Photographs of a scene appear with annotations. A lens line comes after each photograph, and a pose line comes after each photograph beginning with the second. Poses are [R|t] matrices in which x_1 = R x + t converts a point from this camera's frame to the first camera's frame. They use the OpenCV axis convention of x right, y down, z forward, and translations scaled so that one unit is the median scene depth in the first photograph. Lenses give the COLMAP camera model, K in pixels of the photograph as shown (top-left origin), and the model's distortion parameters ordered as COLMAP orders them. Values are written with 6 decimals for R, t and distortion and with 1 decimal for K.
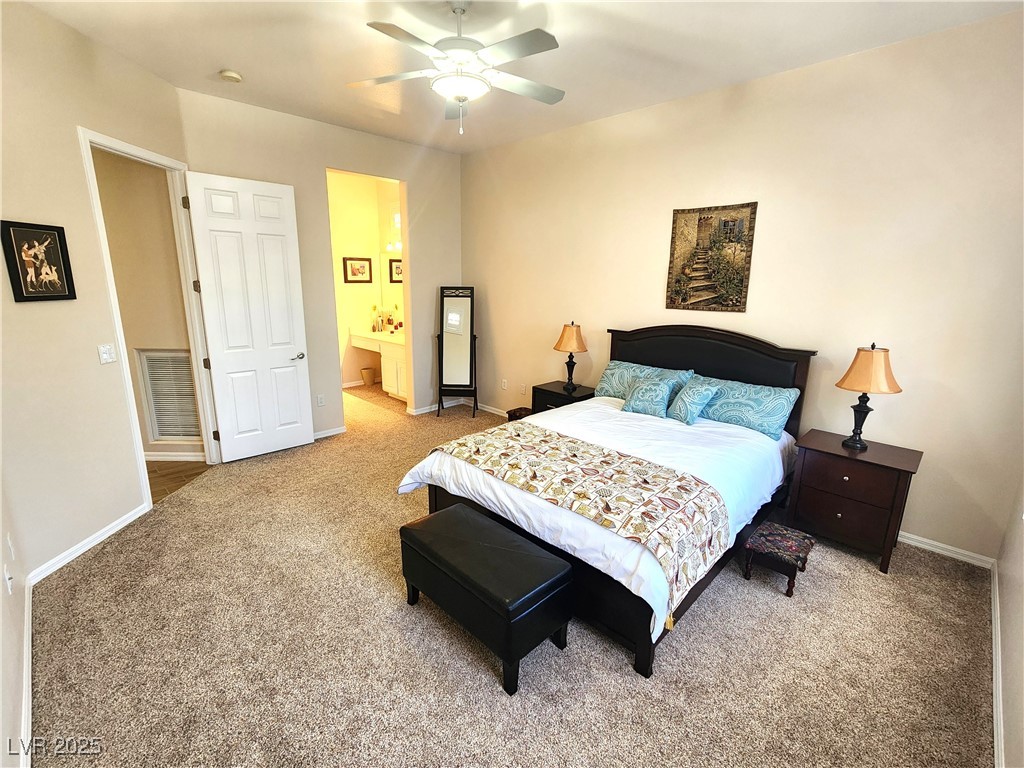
lens RADIAL K [[468.4, 0, 512.0], [0, 468.4, 384.0], [0, 0, 1]] dist [0.001160, 0.000031]
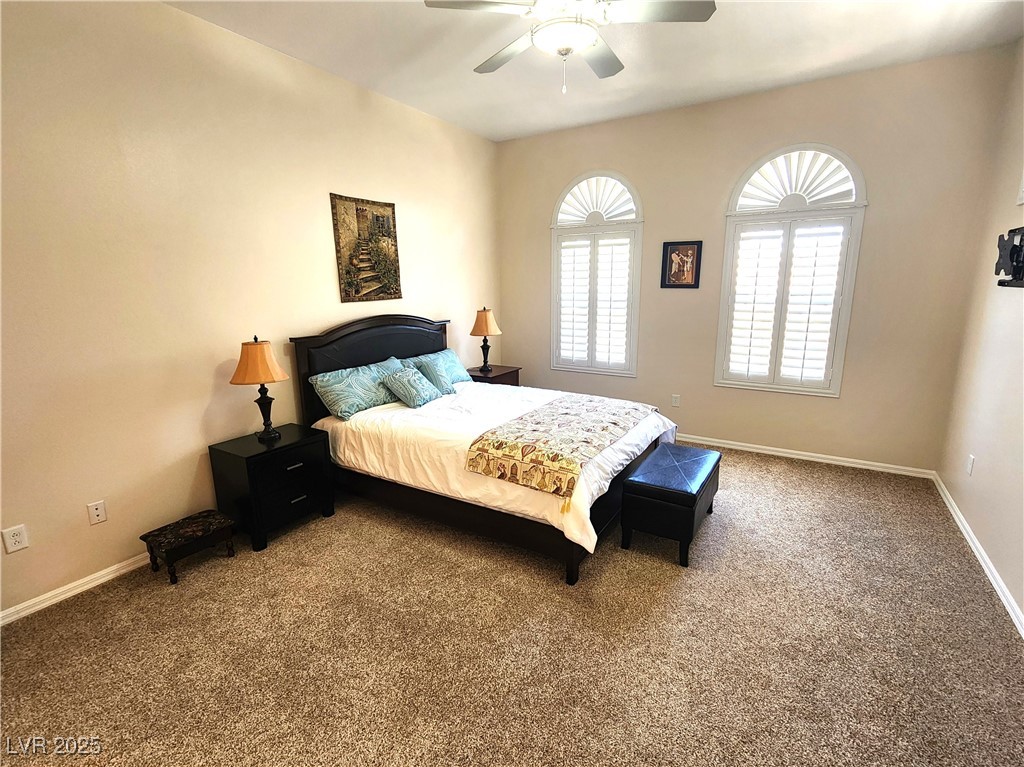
lens RADIAL K [[476.9, 0, 512.0], [0, 476.9, 383.5], [0, 0, 1]] dist [0.000100, -0.000175]
pose [[-0.225029, -0.218470, 0.949543, -0.712541], [0.231874, 0.934533, 0.269967, -0.204033], [-0.946359, 0.280925, -0.159640, 0.954888]]
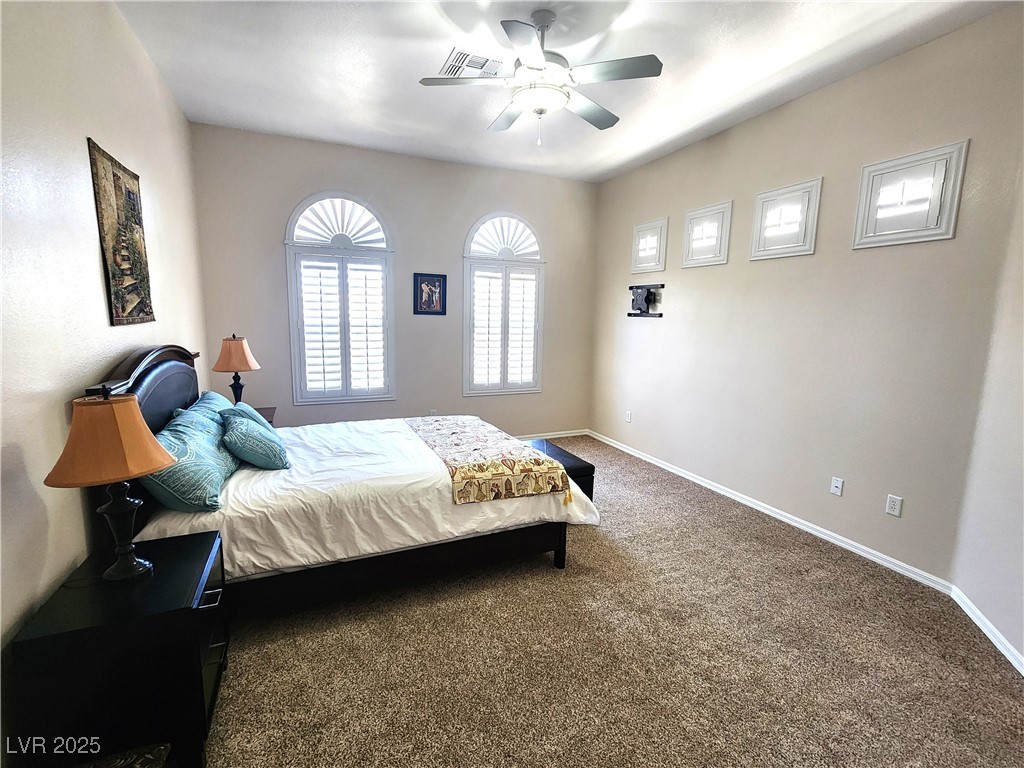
lens RADIAL K [[468.4, 0, 512.0], [0, 468.4, 384.0], [0, 0, 1]] dist [0.001160, 0.000031]
pose [[-0.929479, -0.087851, 0.358261, -0.317269], [0.051276, 0.931026, 0.361332, -0.292667], [-0.365294, 0.354221, -0.860865, 1.430073]]
